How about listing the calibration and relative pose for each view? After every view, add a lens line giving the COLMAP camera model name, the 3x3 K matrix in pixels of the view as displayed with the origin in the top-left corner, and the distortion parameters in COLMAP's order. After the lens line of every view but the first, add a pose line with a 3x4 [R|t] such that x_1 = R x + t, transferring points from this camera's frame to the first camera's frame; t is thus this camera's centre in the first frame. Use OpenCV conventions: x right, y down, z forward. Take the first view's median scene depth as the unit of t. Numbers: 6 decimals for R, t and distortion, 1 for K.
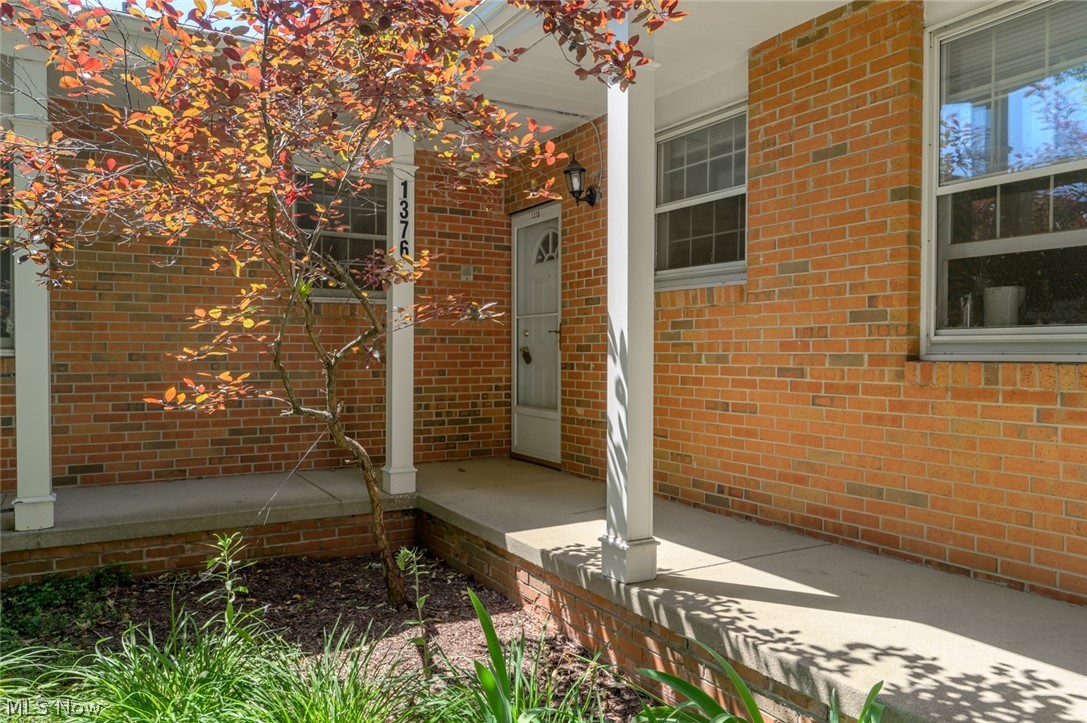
lens RADIAL K [[789.0, 0, 543.1], [0, 789.0, 360.9], [0, 0, 1]] dist [-0.009022, -0.001281]
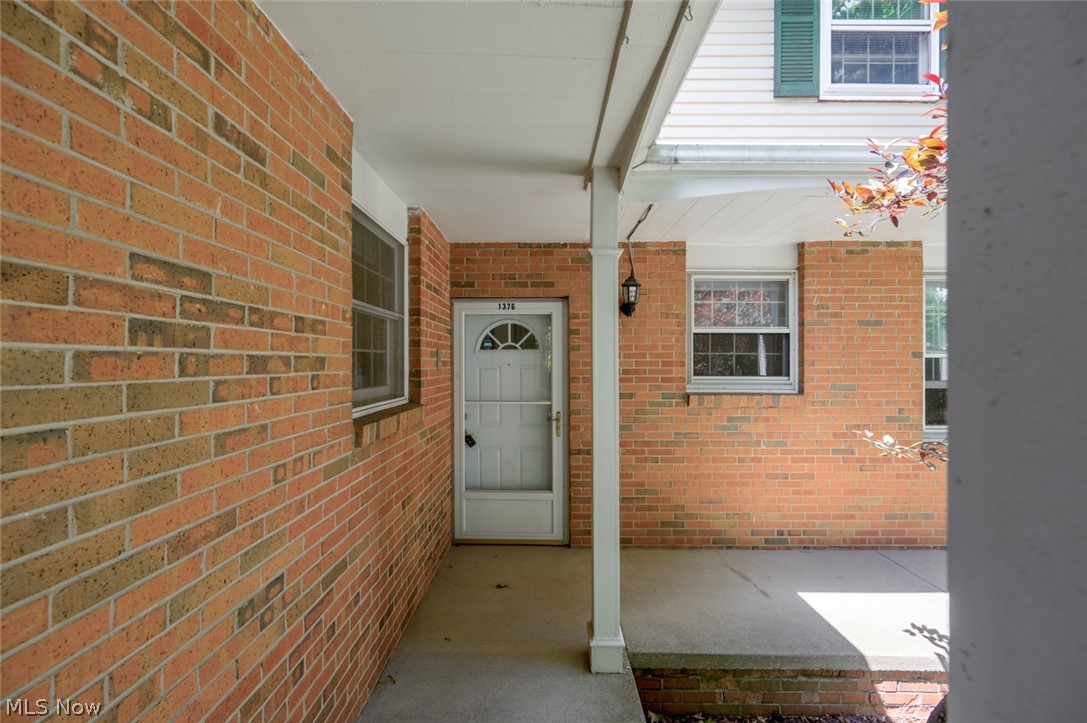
lens RADIAL K [[425.9, 0, 543.3], [0, 425.9, 361.0], [0, 0, 1]] dist [-0.001882, -0.000377]
pose [[0.510896, -0.000351, 0.859643, -0.754076], [0.012081, 0.999904, -0.006772, -0.173649], [-0.859558, 0.013845, 0.510851, 1.076881]]
